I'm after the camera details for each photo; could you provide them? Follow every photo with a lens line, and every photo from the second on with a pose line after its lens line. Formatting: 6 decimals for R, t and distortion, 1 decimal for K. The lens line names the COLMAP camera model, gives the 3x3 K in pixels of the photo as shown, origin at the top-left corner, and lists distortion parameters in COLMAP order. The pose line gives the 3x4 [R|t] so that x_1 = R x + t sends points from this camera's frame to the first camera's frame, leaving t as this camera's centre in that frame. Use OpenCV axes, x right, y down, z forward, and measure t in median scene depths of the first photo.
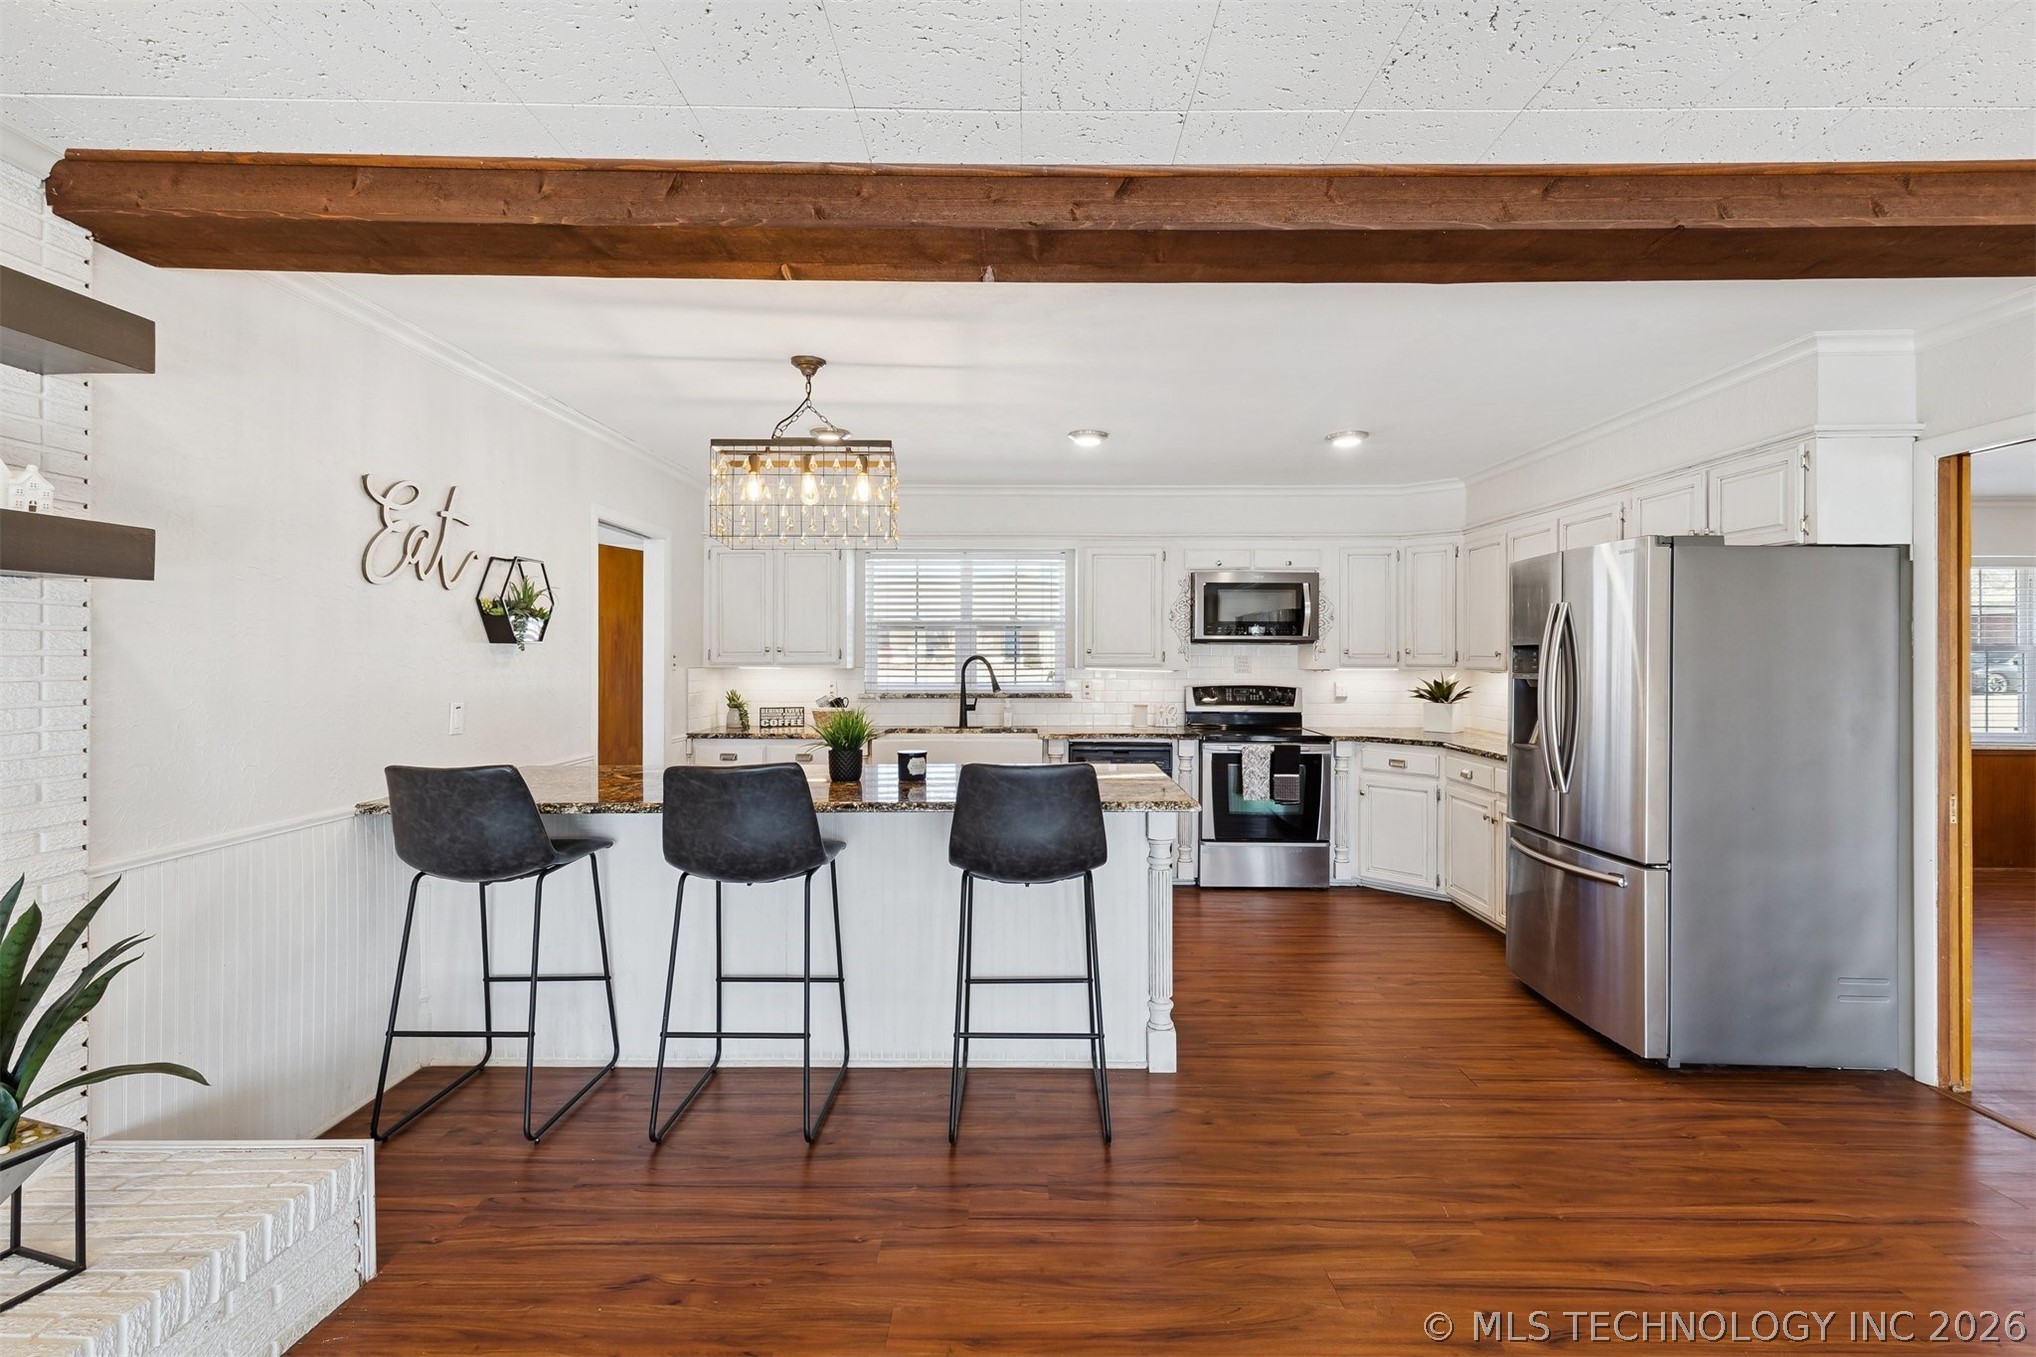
lens RADIAL K [[916.3, 0, 1022.4], [0, 916.3, 651.1], [0, 0, 1]] dist [0.009007, -0.003122]
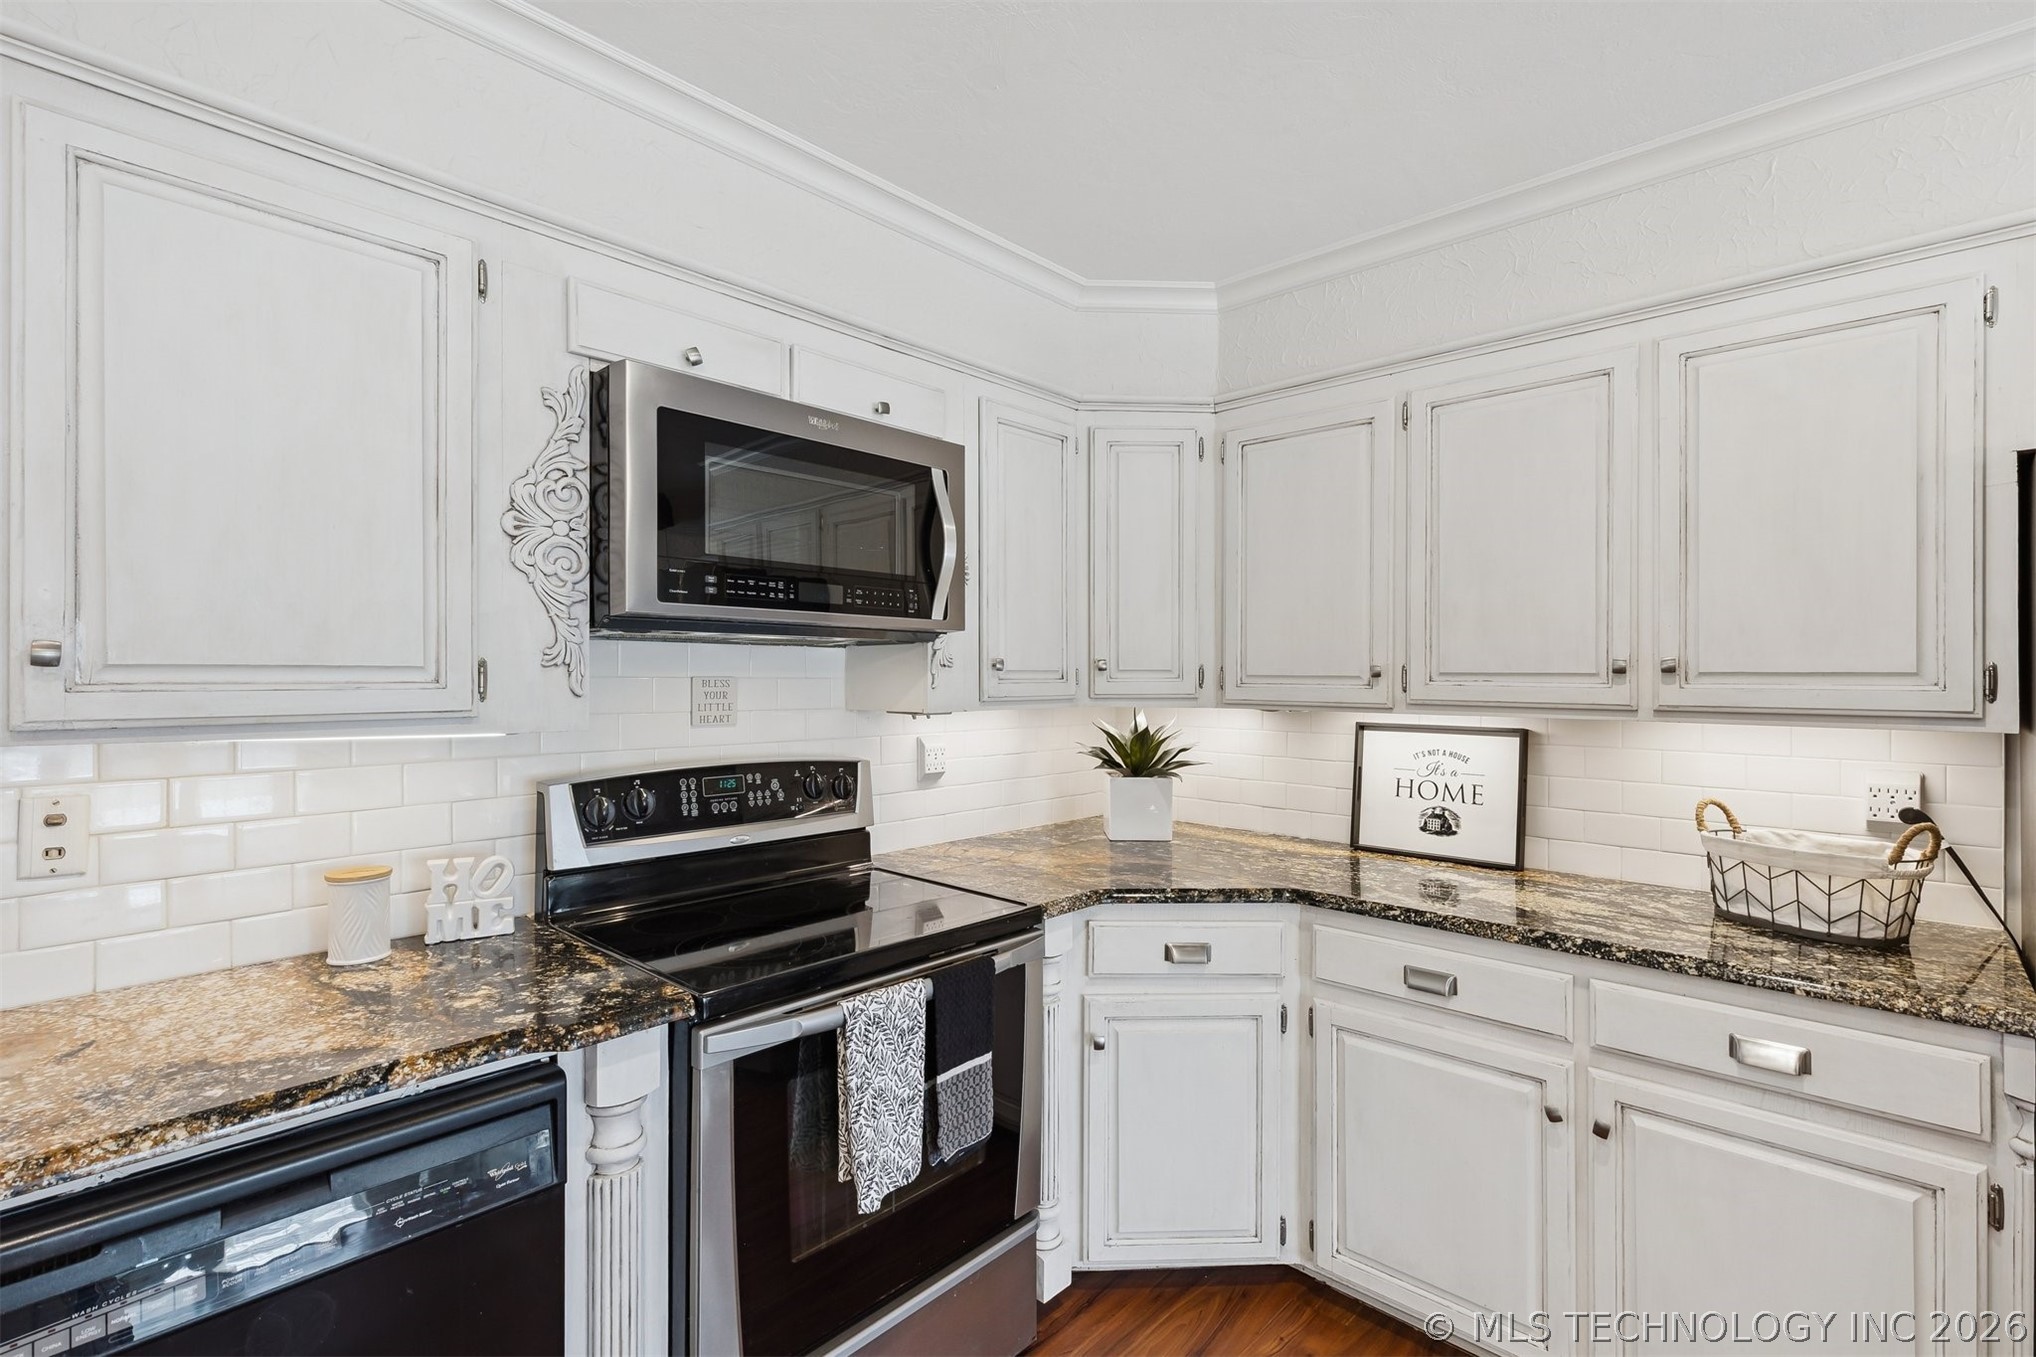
lens RADIAL K [[916.3, 0, 1018.4], [0, 916.3, 673.8], [0, 0, 1]] dist [0.009007, -0.003122]
pose [[0.676701, 0.000723, 0.736257, 0.069783], [-0.004346, 0.999986, 0.003013, 0.003177], [-0.736245, -0.005238, 0.676695, 0.730315]]
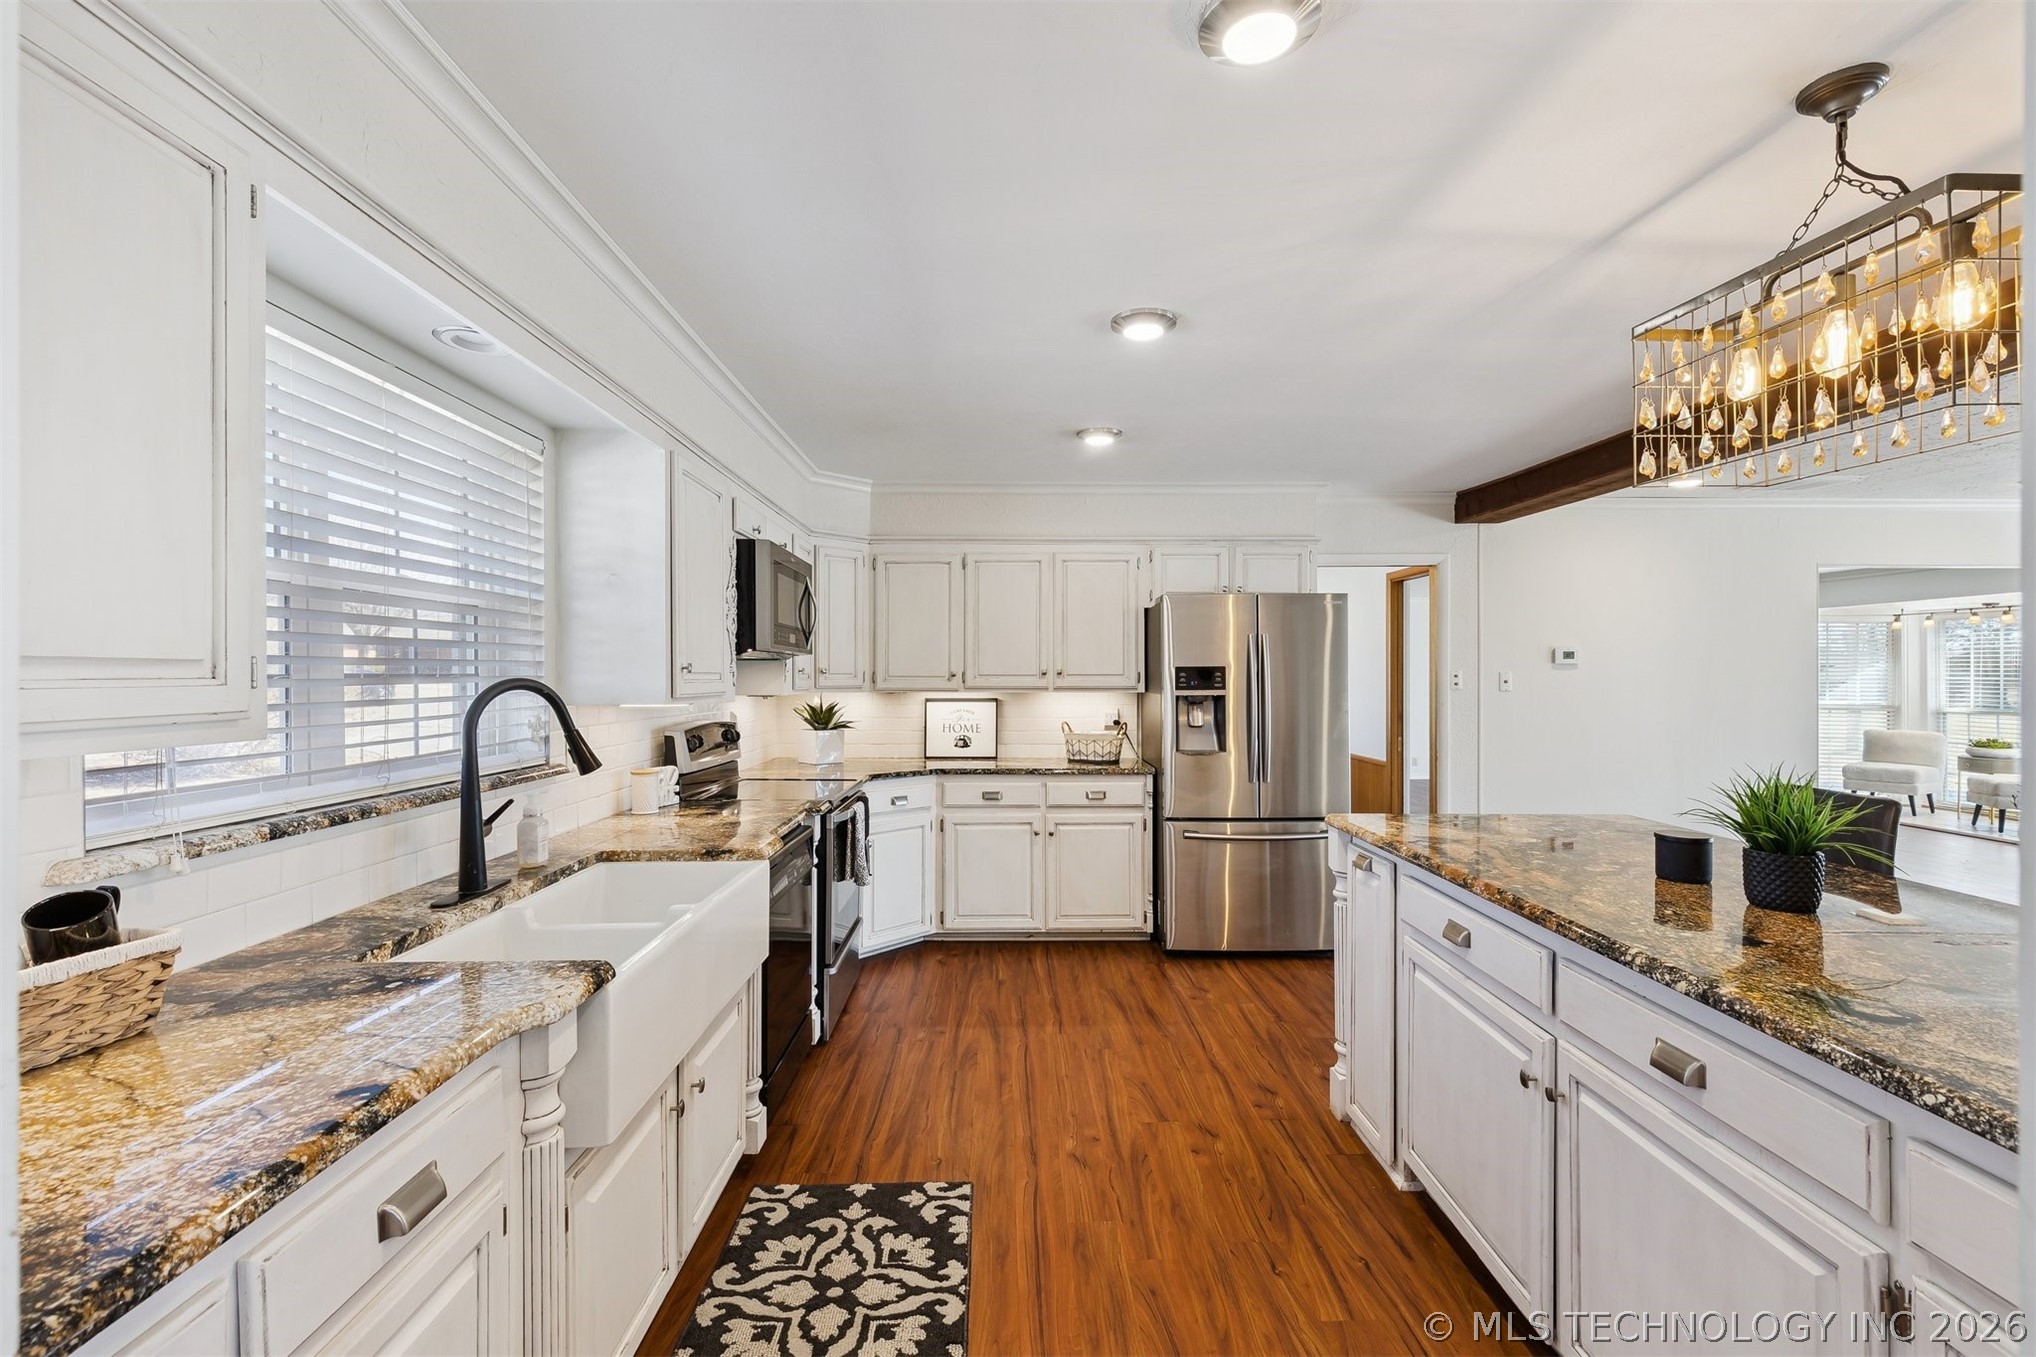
lens RADIAL K [[916.3, 0, 1006.3], [0, 916.3, 665.6], [0, 0, 1]] dist [0.009007, -0.003122]
pose [[-0.006096, 0.009145, 0.999940, -0.419630], [-0.002994, 0.999954, -0.009164, 0.002706], [-0.999977, -0.003050, -0.006069, 0.835813]]
